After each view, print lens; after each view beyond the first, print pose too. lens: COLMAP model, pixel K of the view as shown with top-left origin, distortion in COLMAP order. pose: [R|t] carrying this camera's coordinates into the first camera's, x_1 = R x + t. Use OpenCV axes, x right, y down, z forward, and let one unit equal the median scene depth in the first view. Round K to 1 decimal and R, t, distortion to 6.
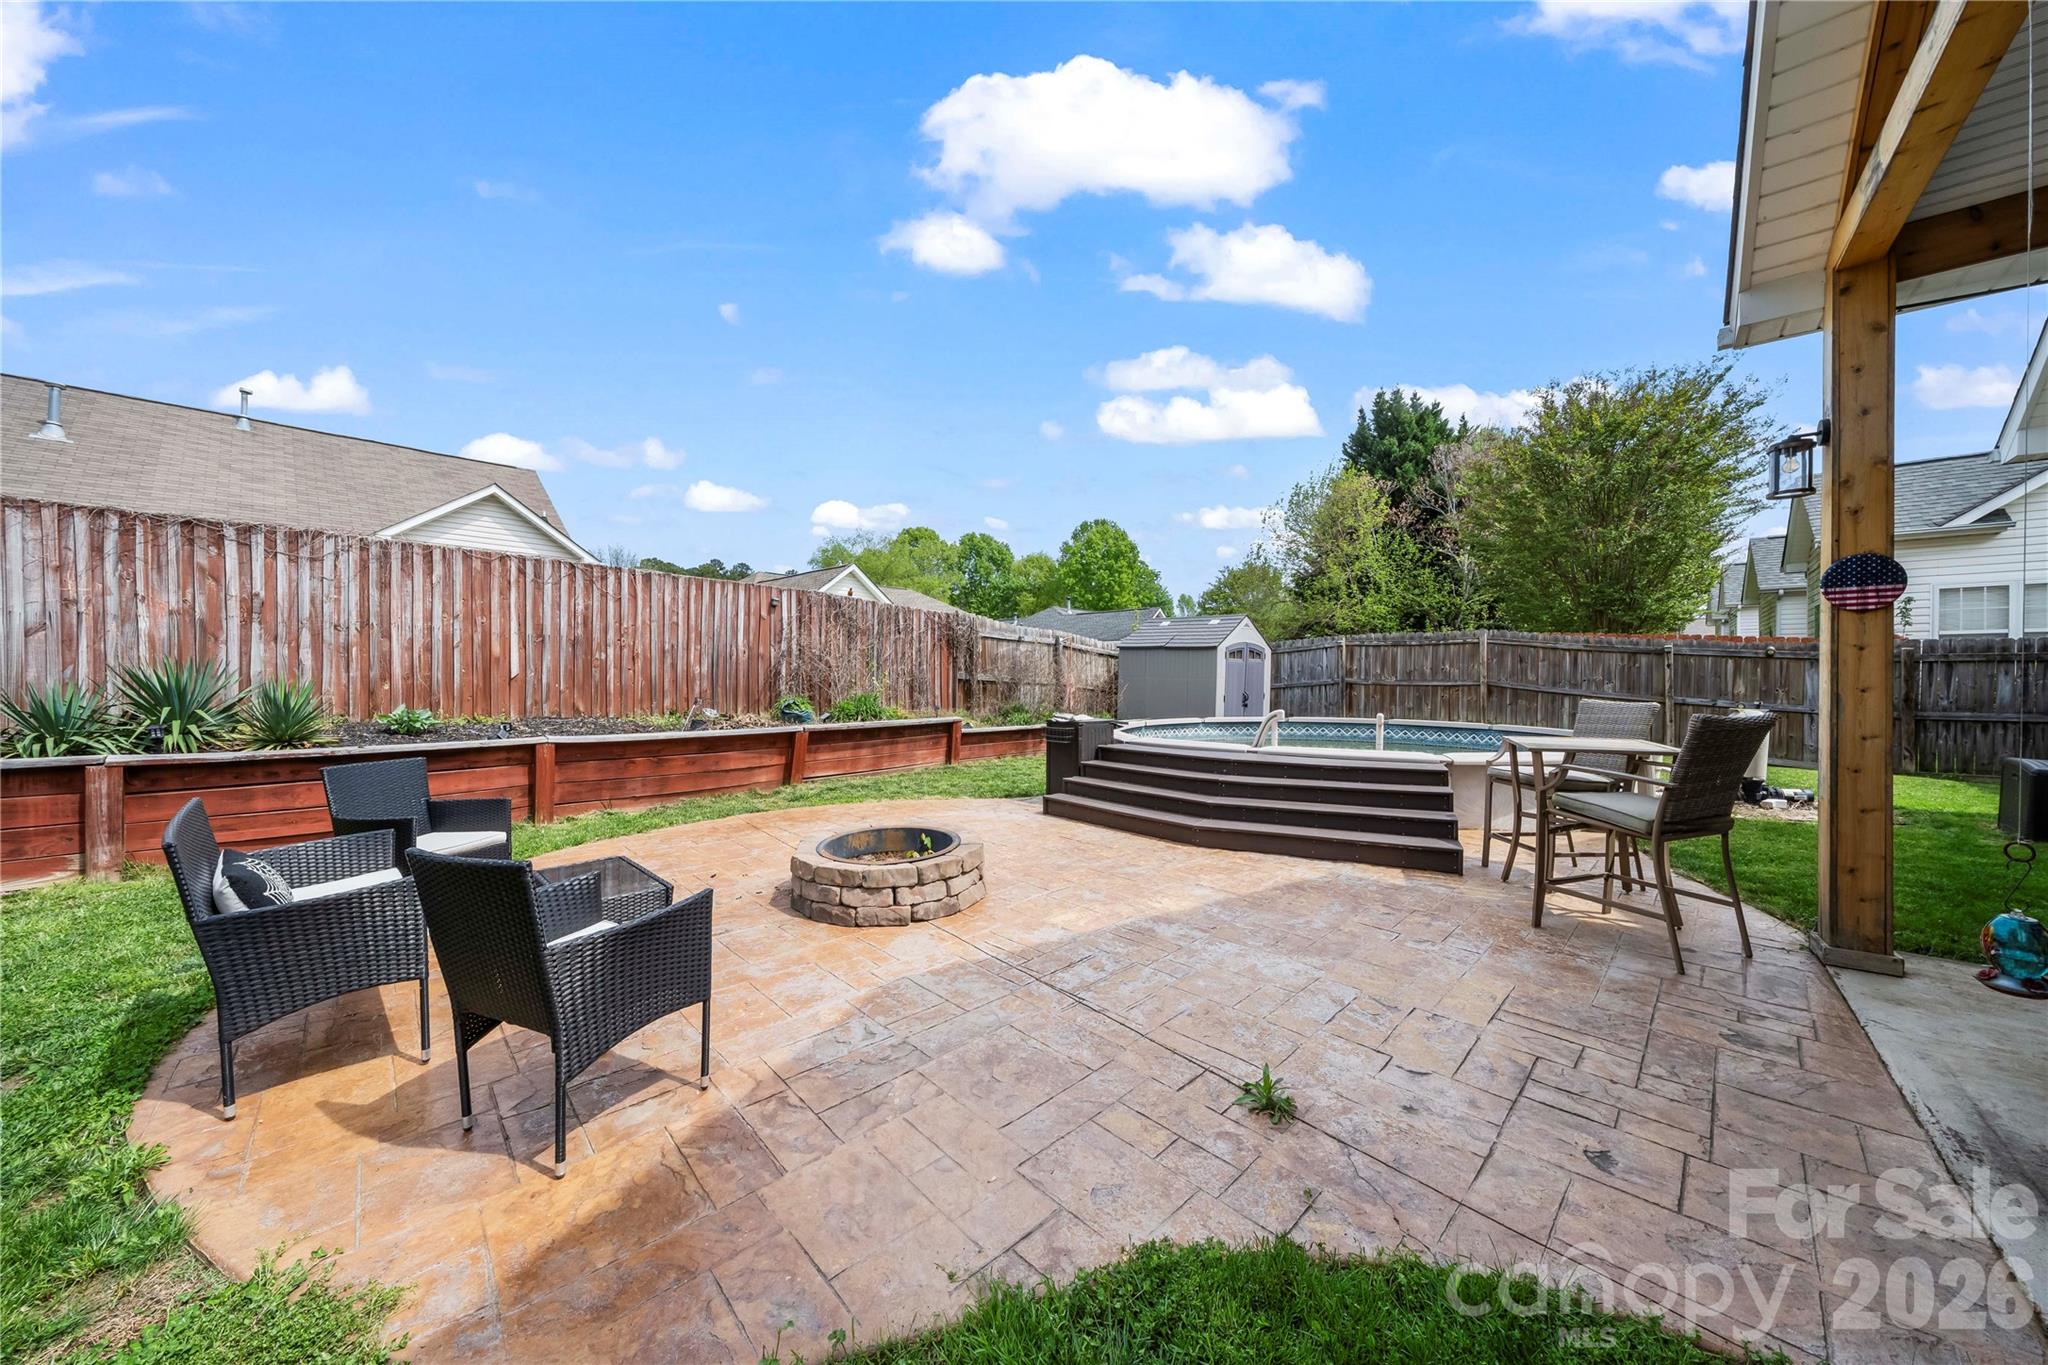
lens RADIAL K [[691.0, 0, 1026.5], [0, 691.0, 685.0], [0, 0, 1]] dist [-0.003976, -0.000190]
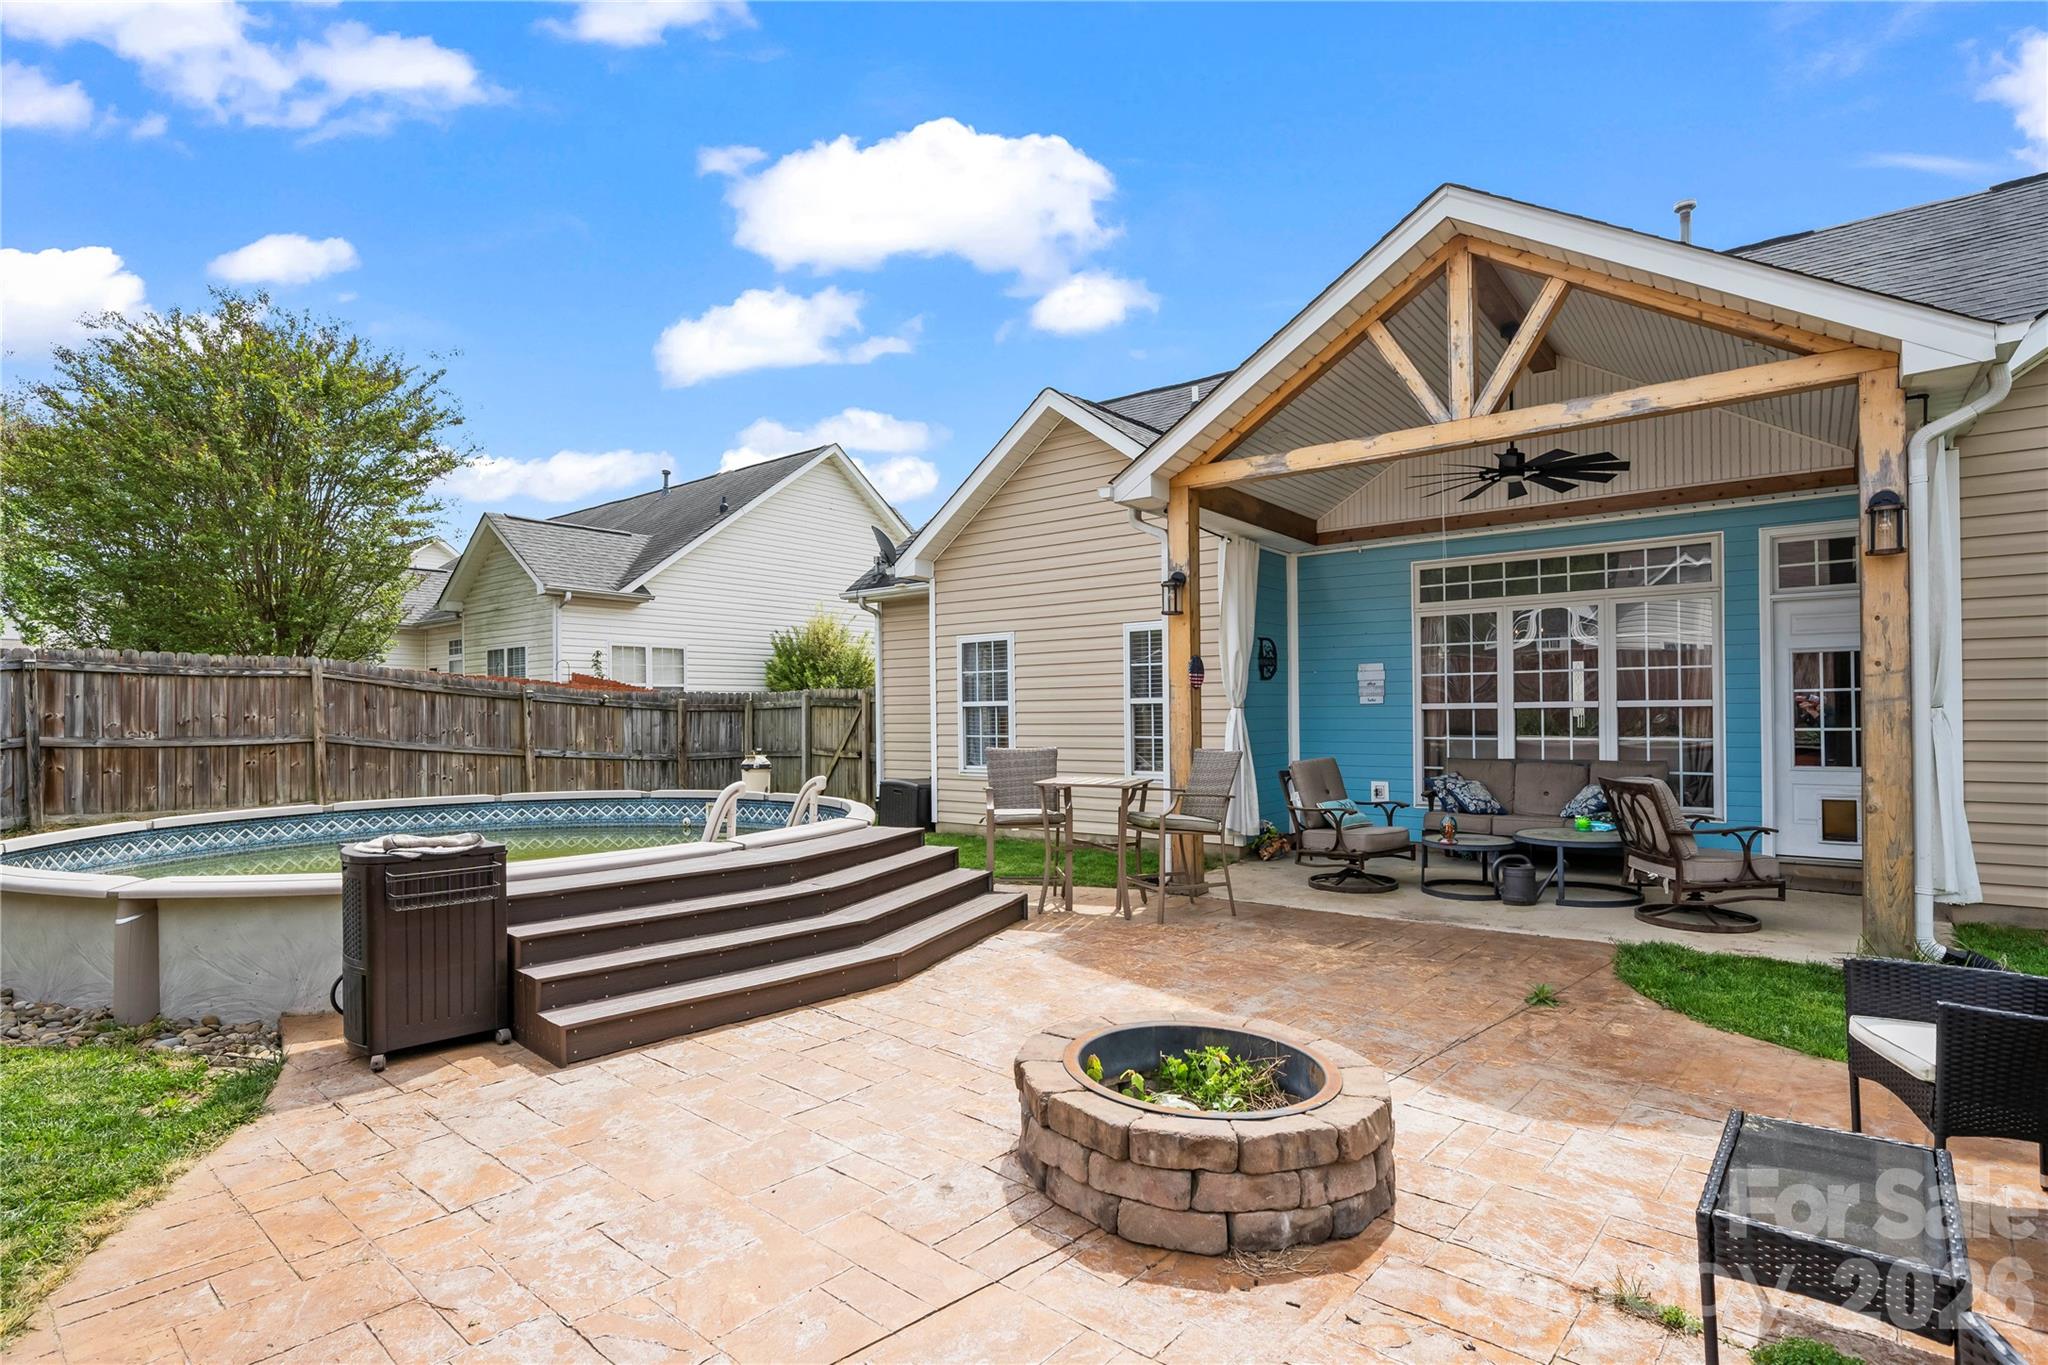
lens RADIAL K [[1004.1, 0, 1002.2], [0, 1004.1, 719.6], [0, 0, 1]] dist [0.003188, 0.001003]
pose [[-0.060658, -0.005346, 0.998144, -0.415612], [0.020935, 0.999759, 0.006626, -0.017969], [-0.997939, 0.021298, -0.060532, 0.523677]]
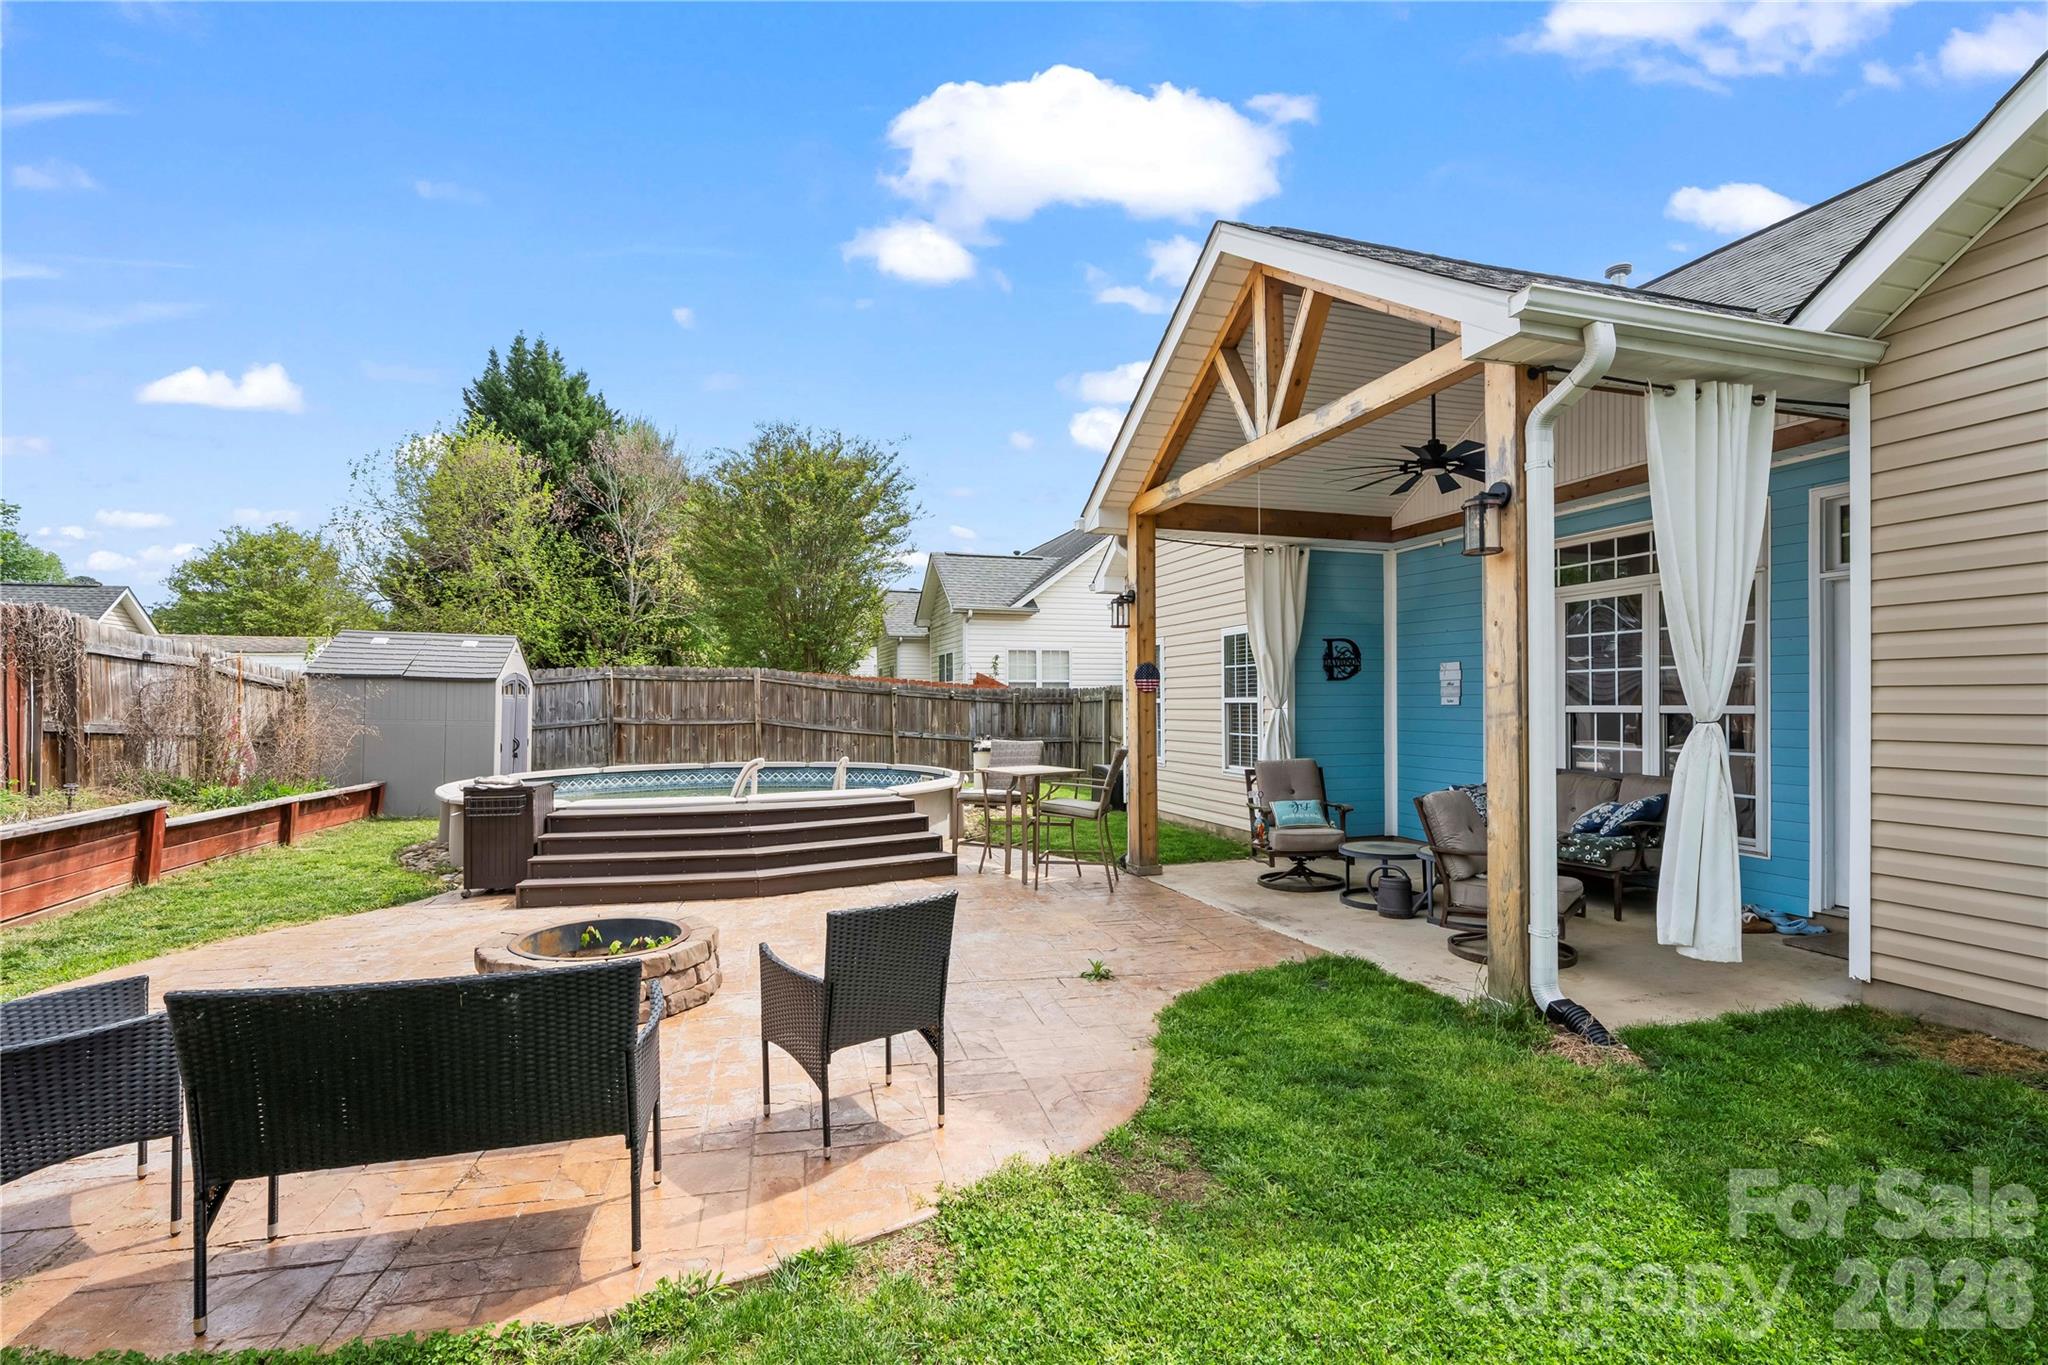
lens RADIAL K [[951.8, 0, 1018.7], [0, 951.8, 707.6], [0, 0, 1]] dist [-0.001270, -0.000078]
pose [[0.504131, -0.004837, 0.863613, -0.418891], [0.012027, 0.999927, -0.001420, -0.020547], [-0.863543, 0.011102, 0.504152, -0.017051]]
